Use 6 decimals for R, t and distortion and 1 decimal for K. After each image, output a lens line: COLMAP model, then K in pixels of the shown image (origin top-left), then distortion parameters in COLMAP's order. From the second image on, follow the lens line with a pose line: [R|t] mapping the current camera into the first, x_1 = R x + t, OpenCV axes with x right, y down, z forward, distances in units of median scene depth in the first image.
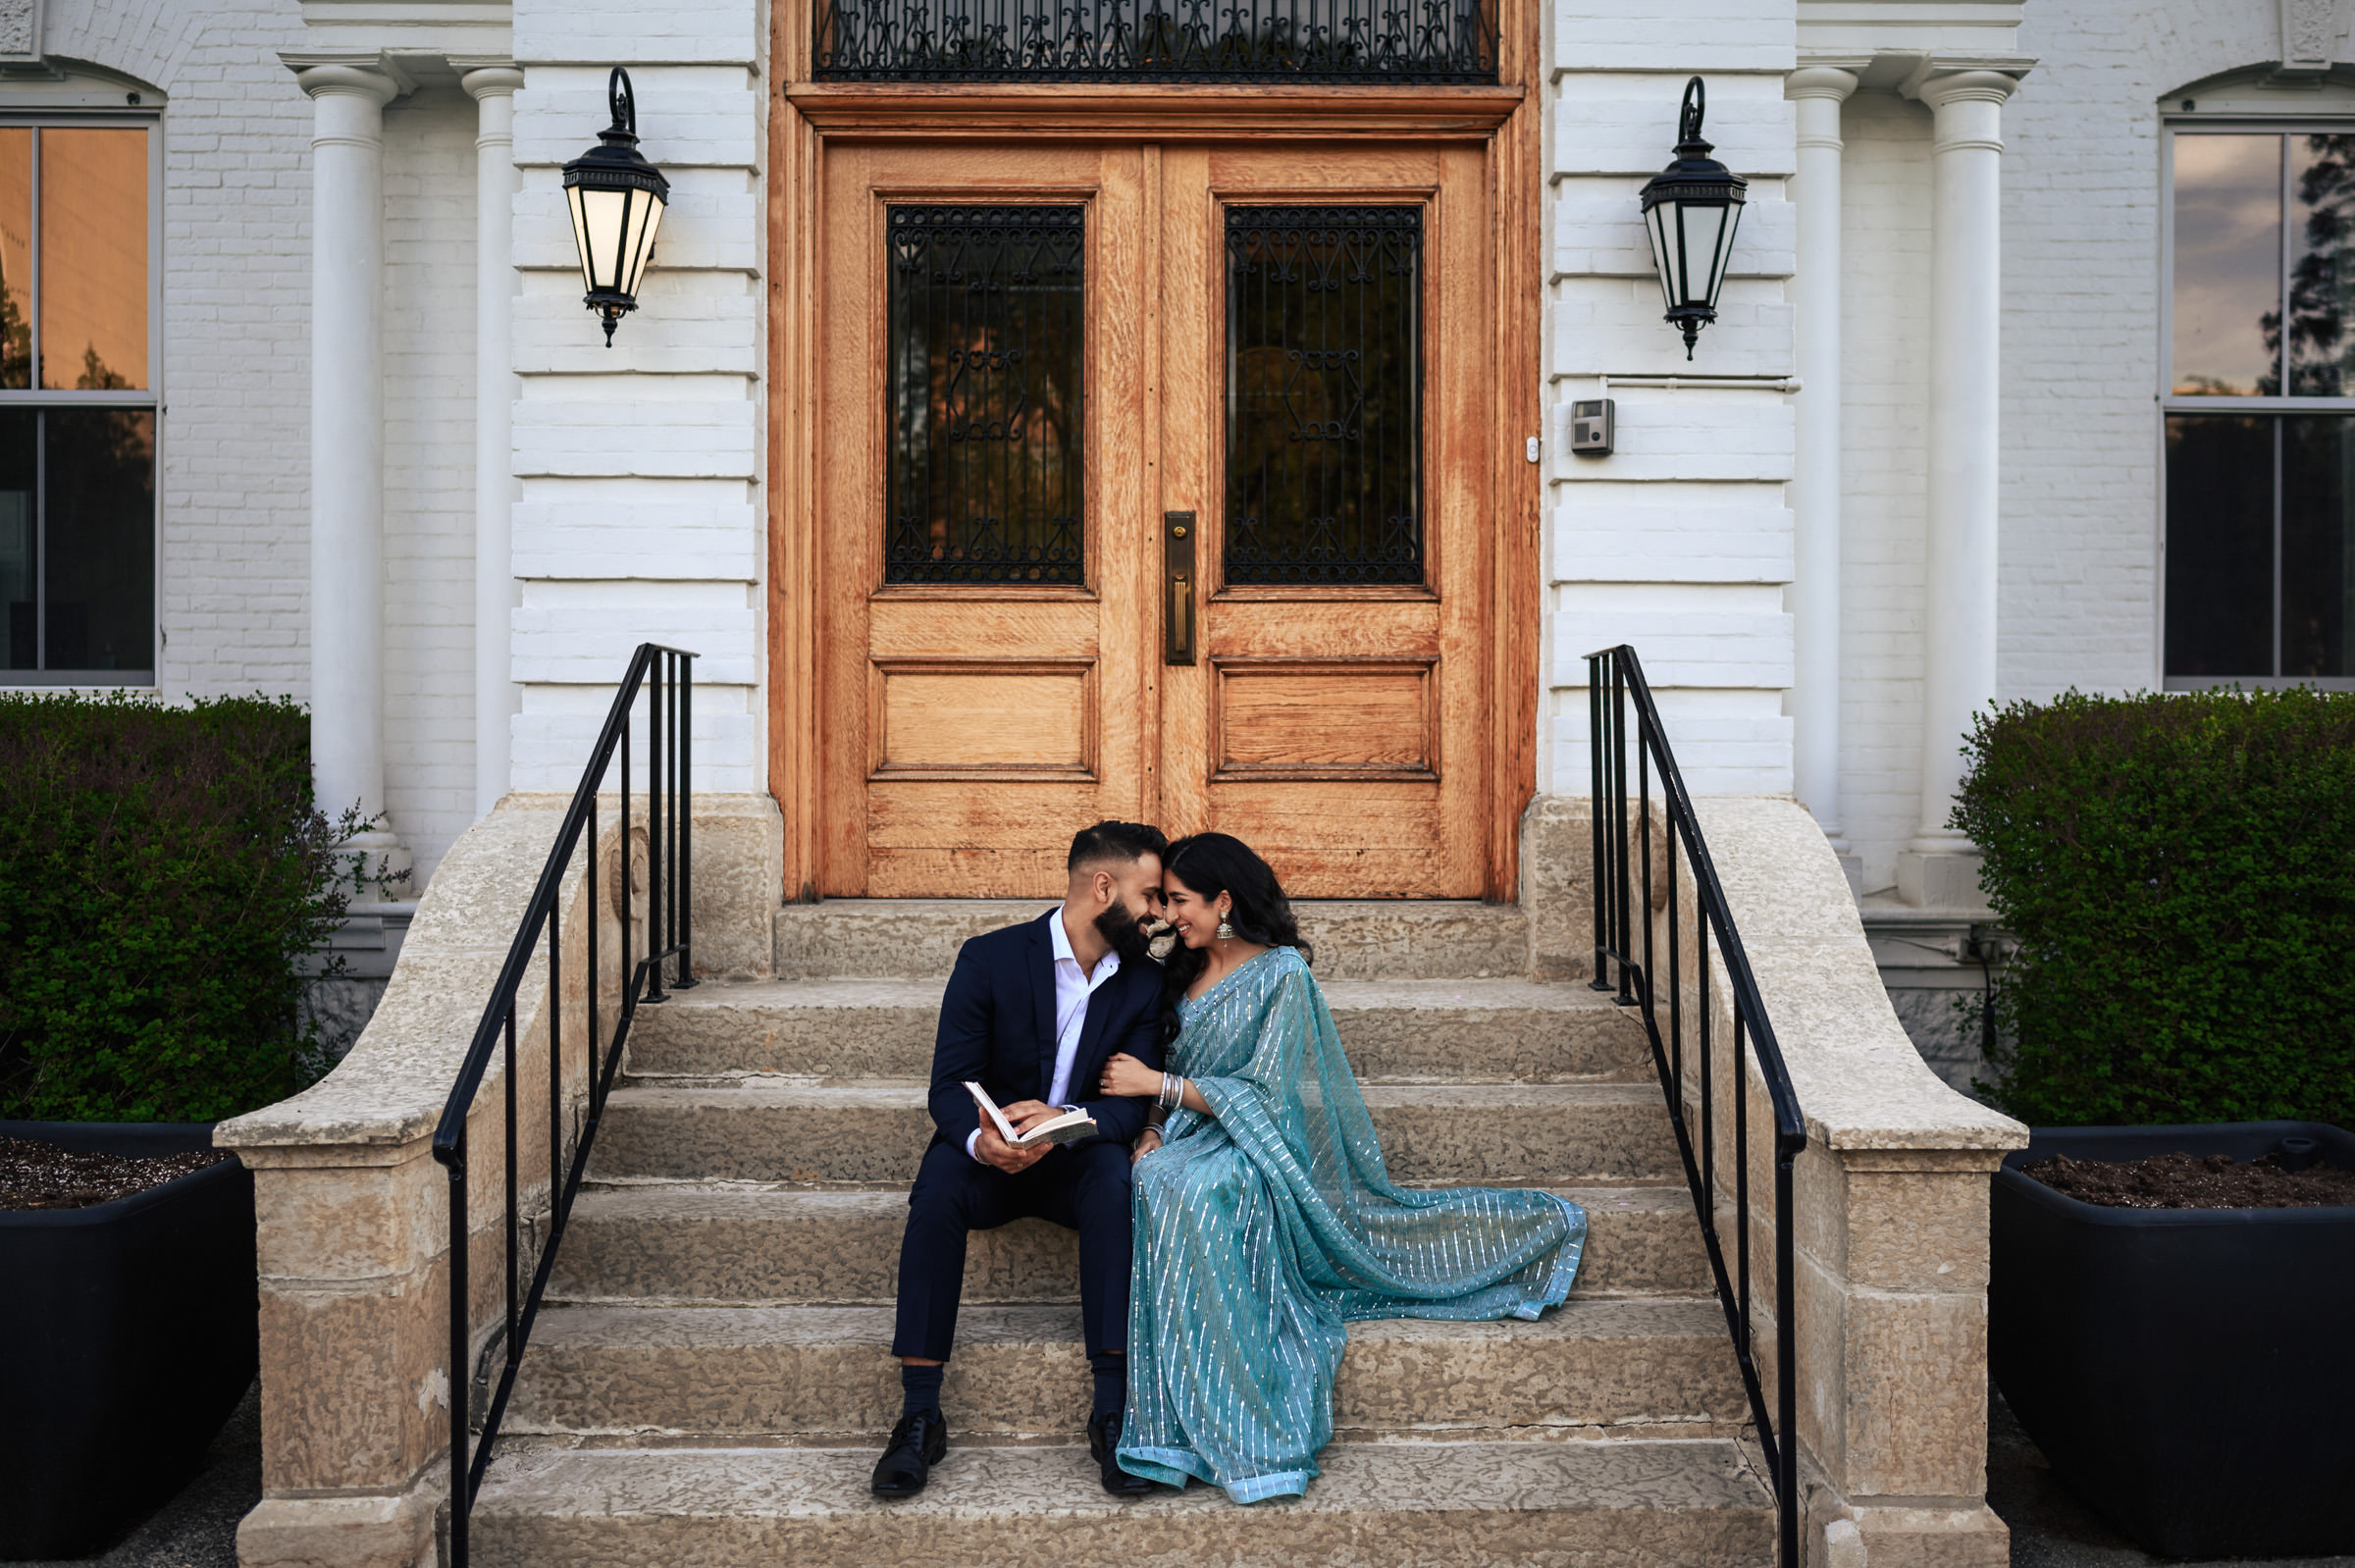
lens RADIAL K [[2251.0, 0, 1186.2], [0, 2251.0, 787.7], [0, 0, 1]] dist [-0.019008, 0.014966]
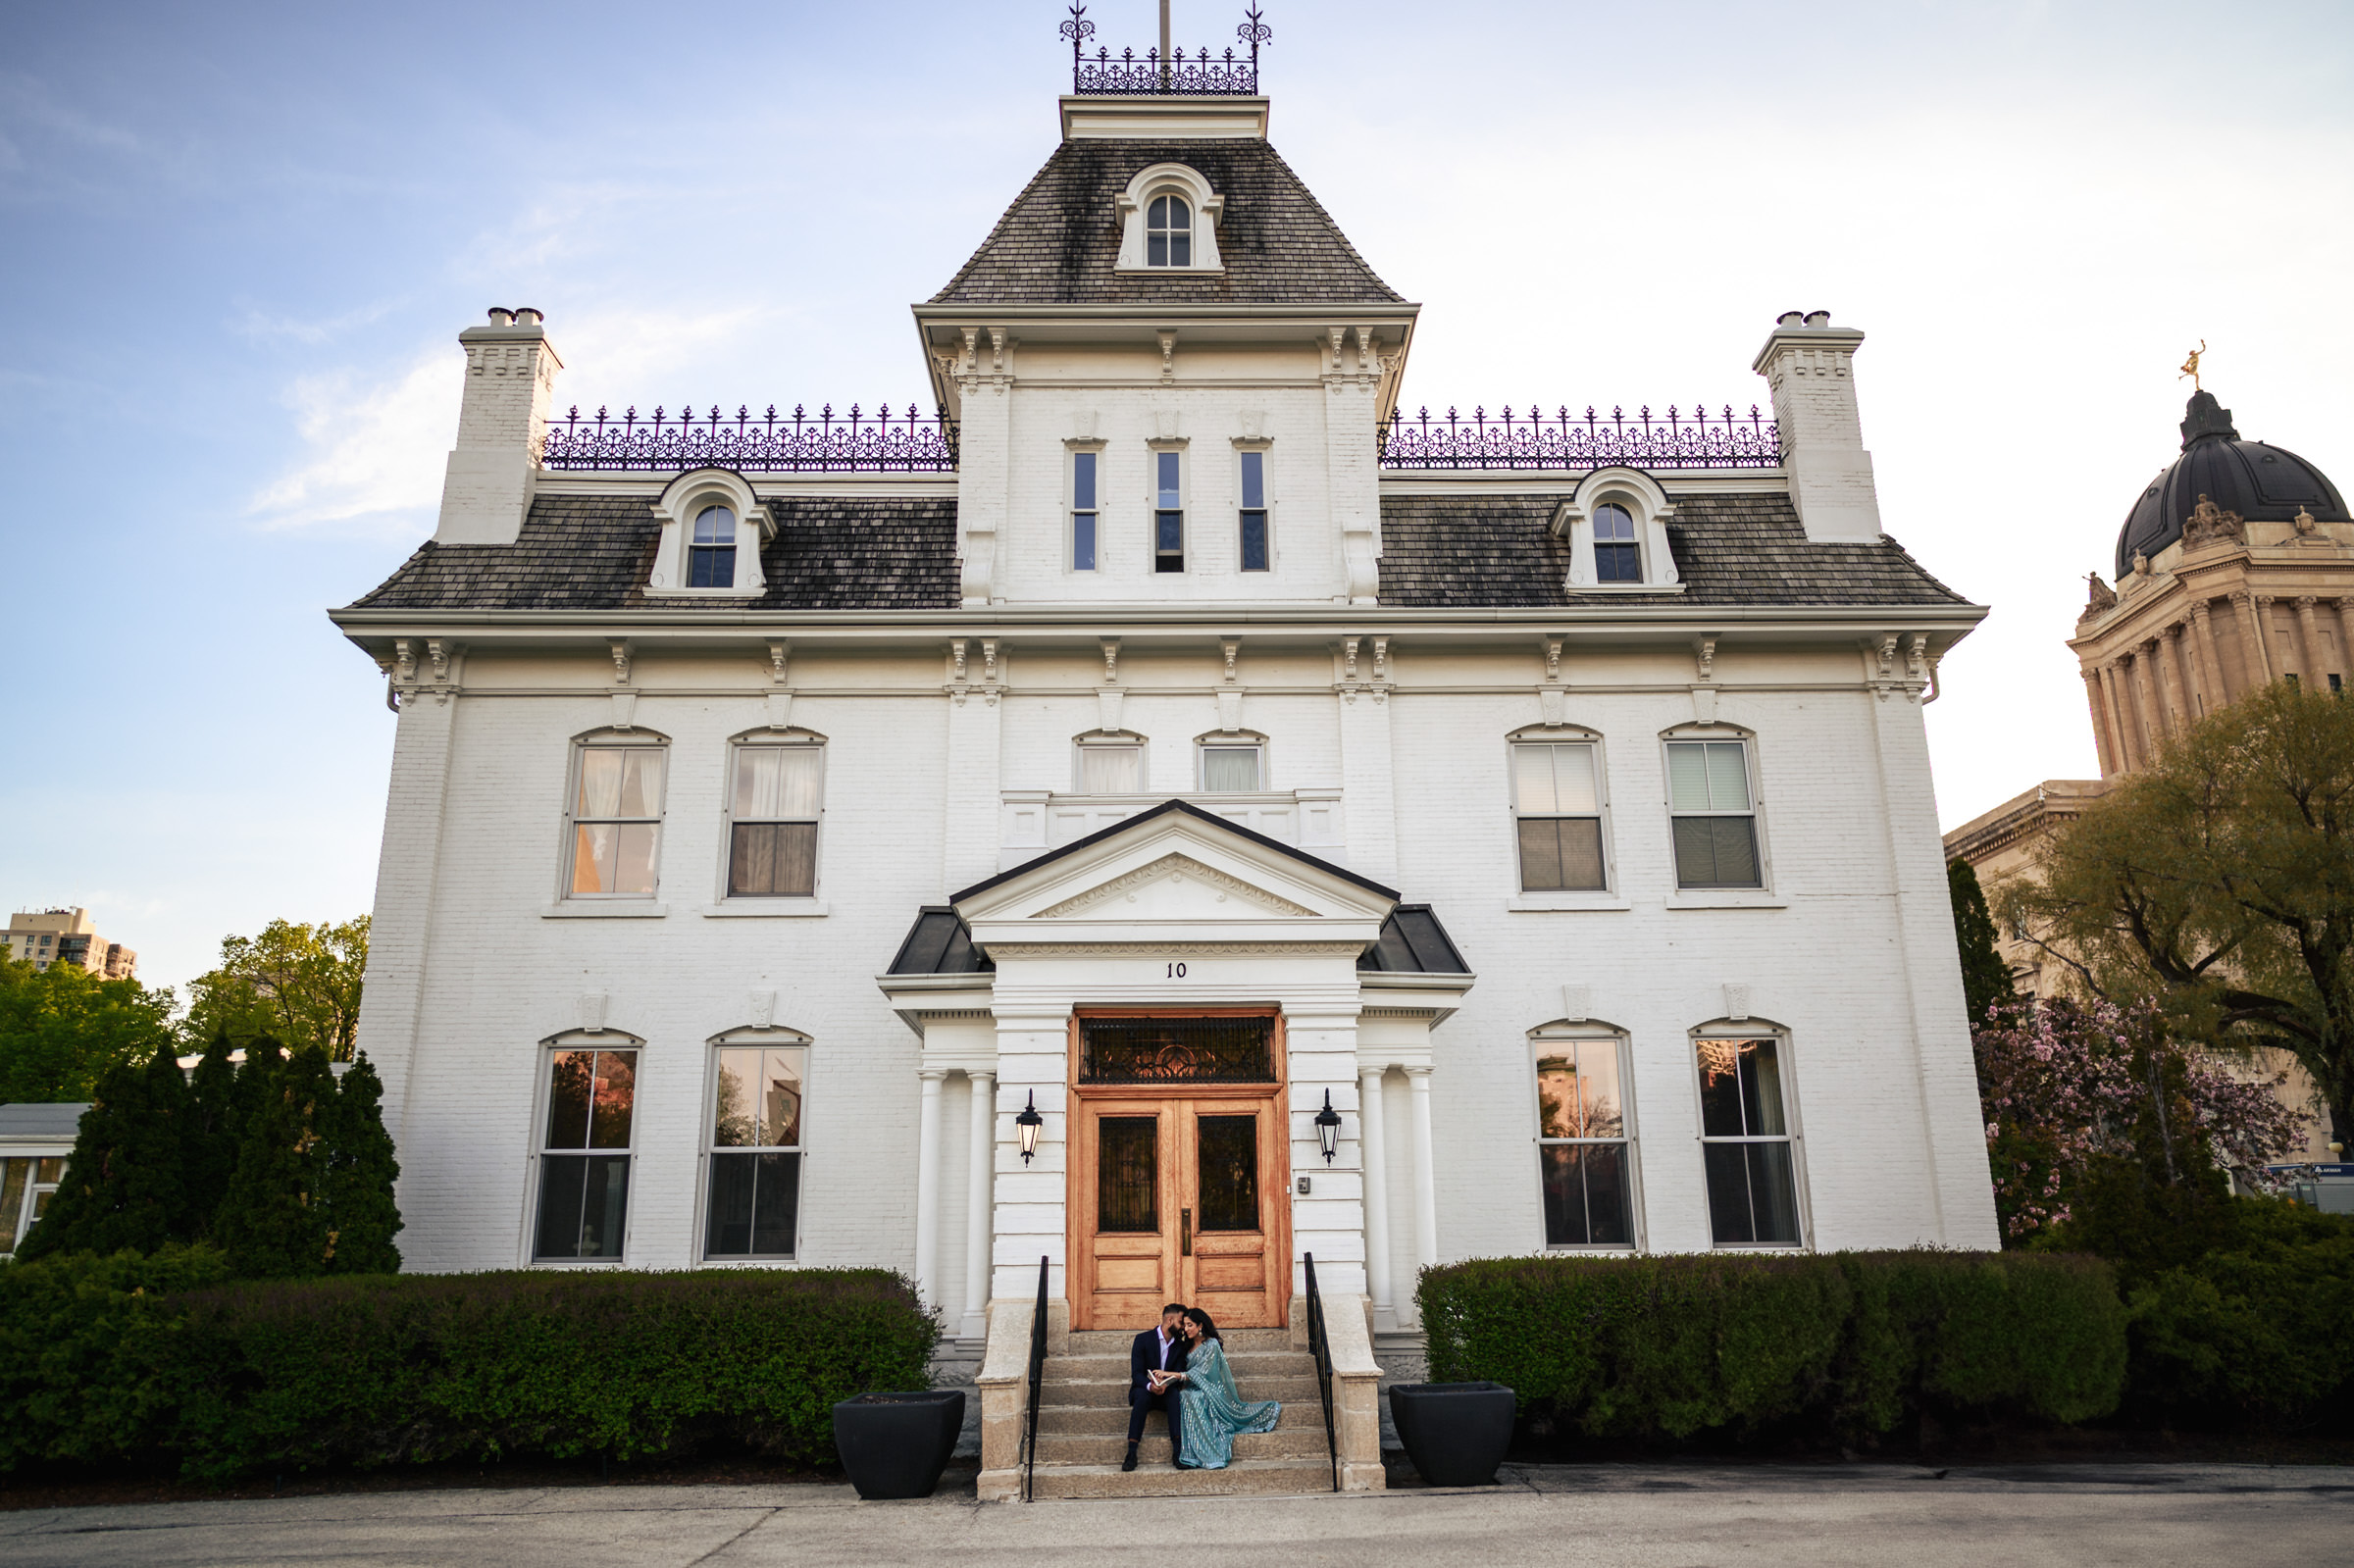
lens RADIAL K [[1669.1, 0, 1195.7], [0, 1669.1, 779.1], [0, 0, 1]] dist [0.000511, 0.000468]
pose [[0.999624, -0.008086, 0.026208, -0.050615], [0.015435, 0.955722, -0.293865, -0.002498], [-0.022671, 0.294159, 0.955488, -1.641221]]
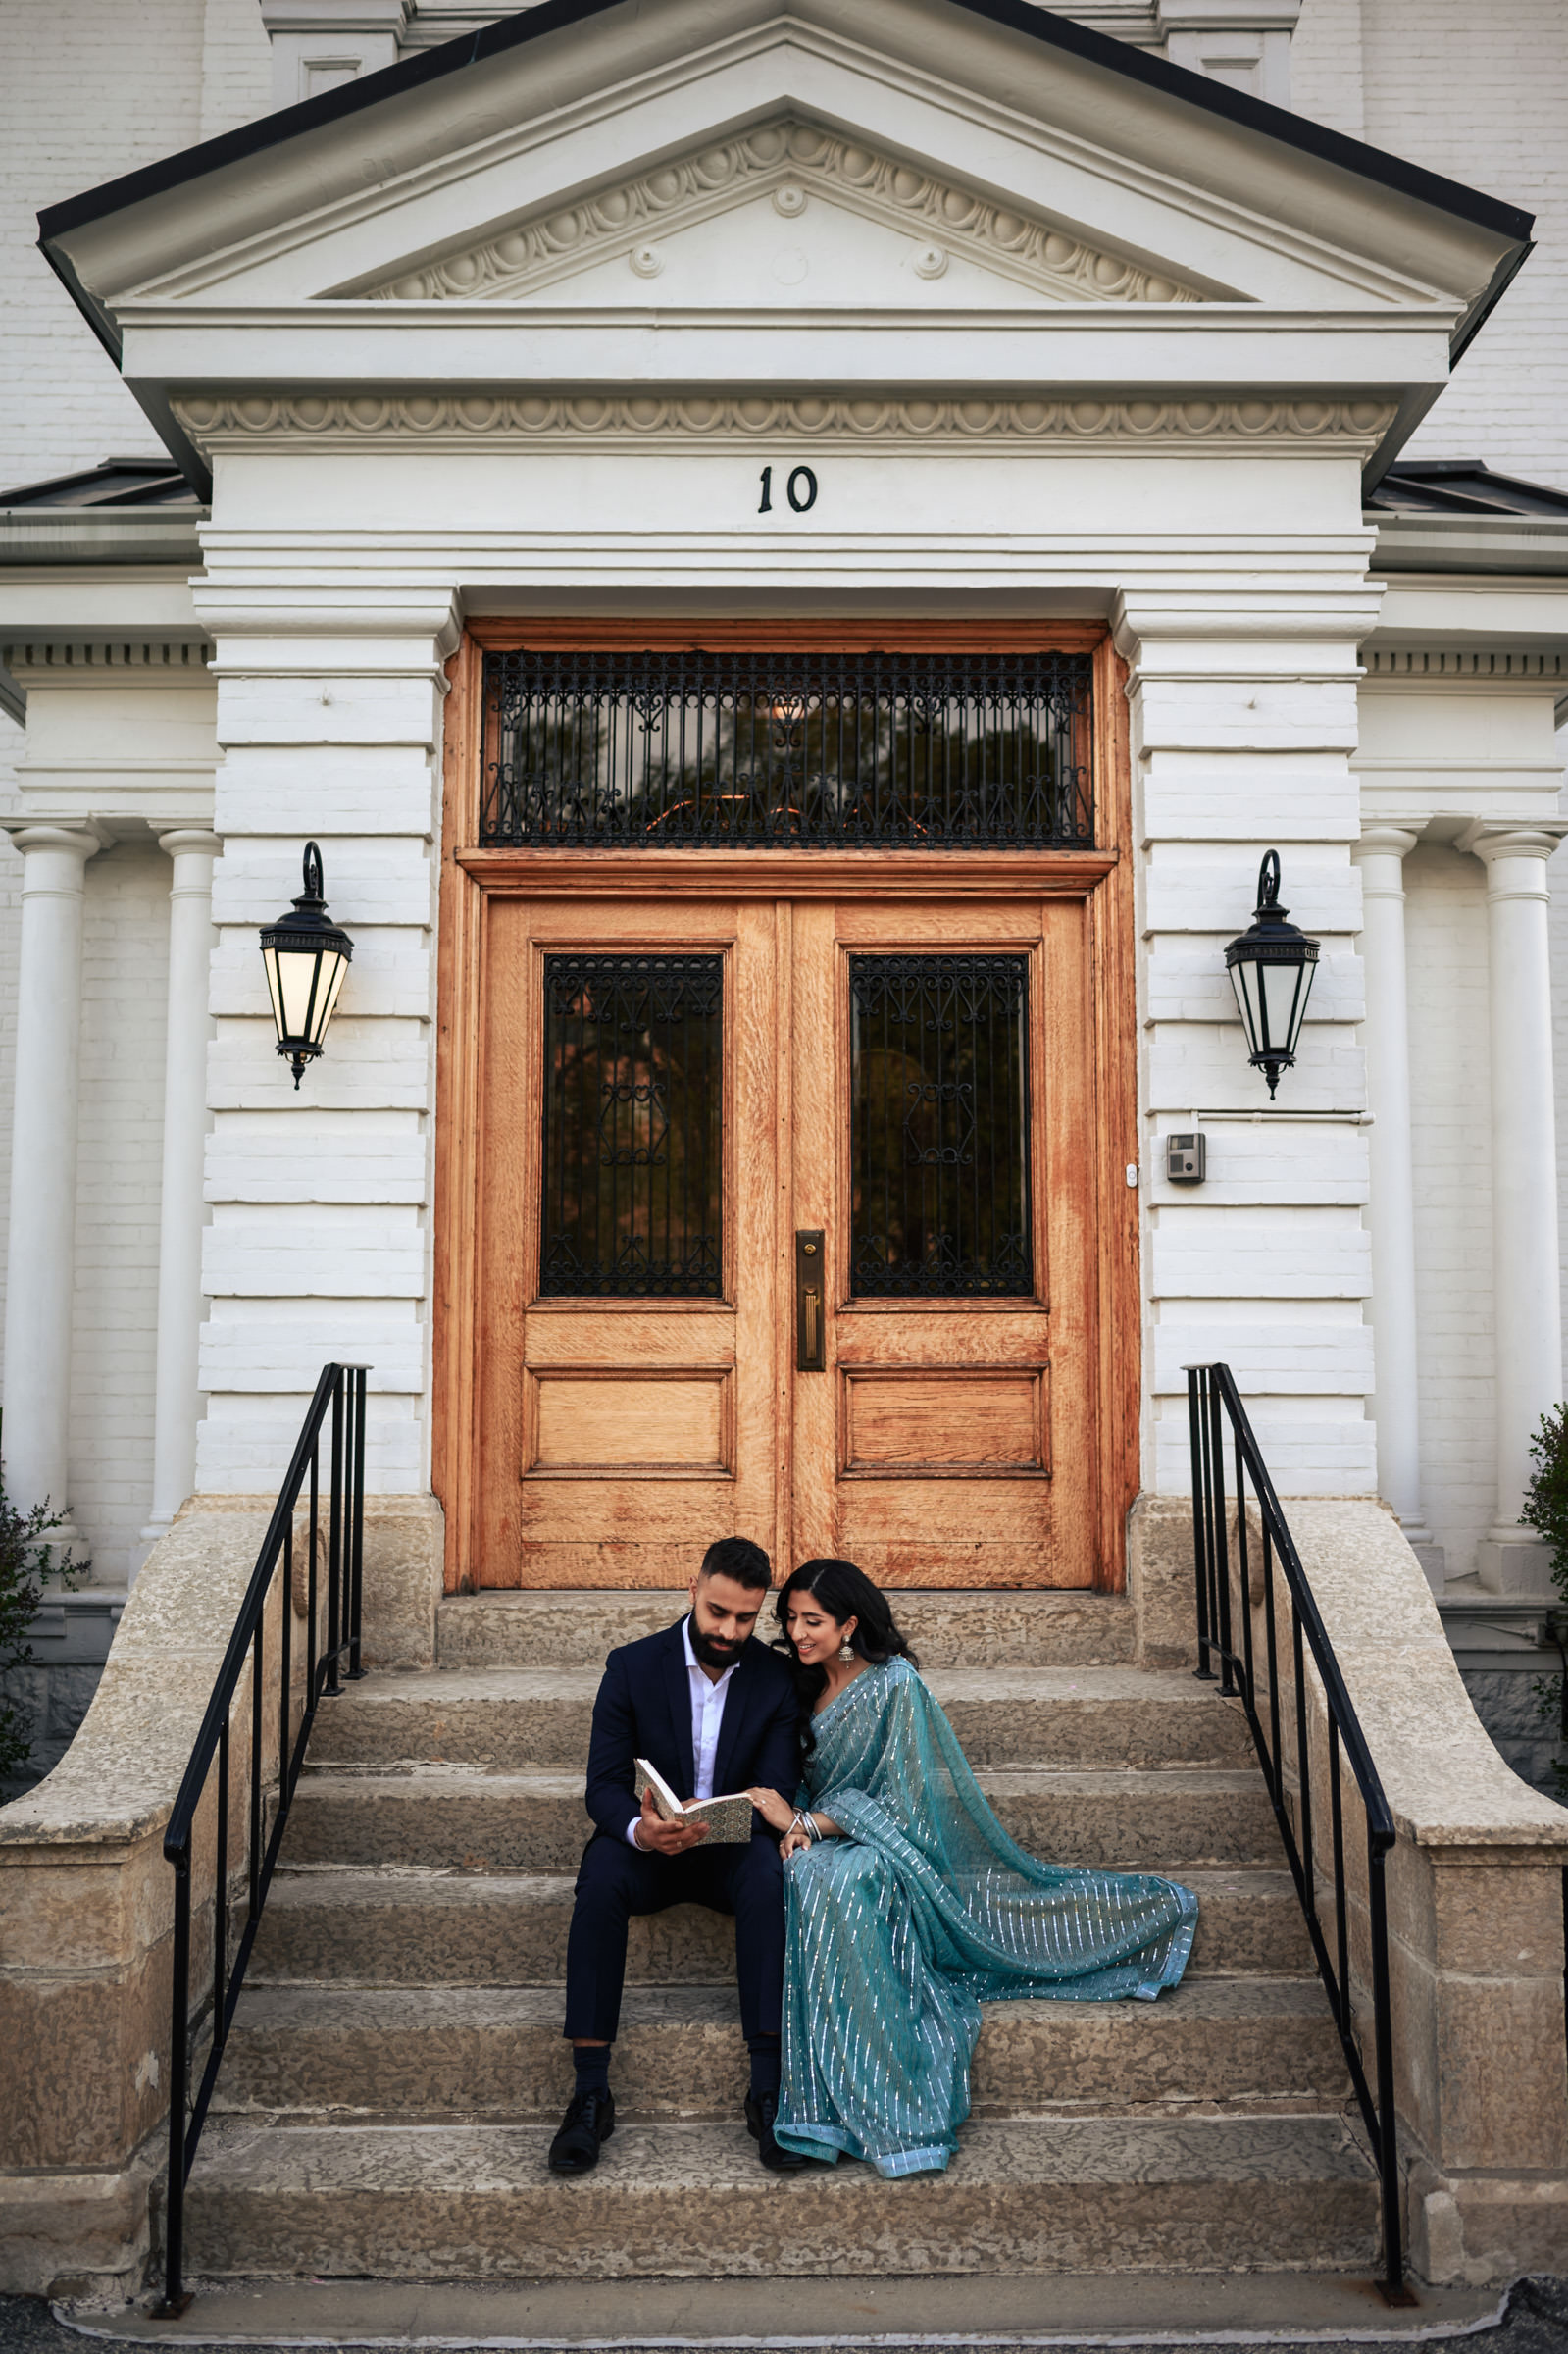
lens RADIAL K [[2249.8, 0, 783.3], [0, 2249.8, 1169.4], [0, 0, 1]] dist [-0.019008, 0.014966]
pose [[0.999991, -0.001435, 0.004110, -0.020976], [0.001879, 0.993901, -0.110262, -0.032811], [-0.003927, 0.110268, 0.993894, -0.093027]]
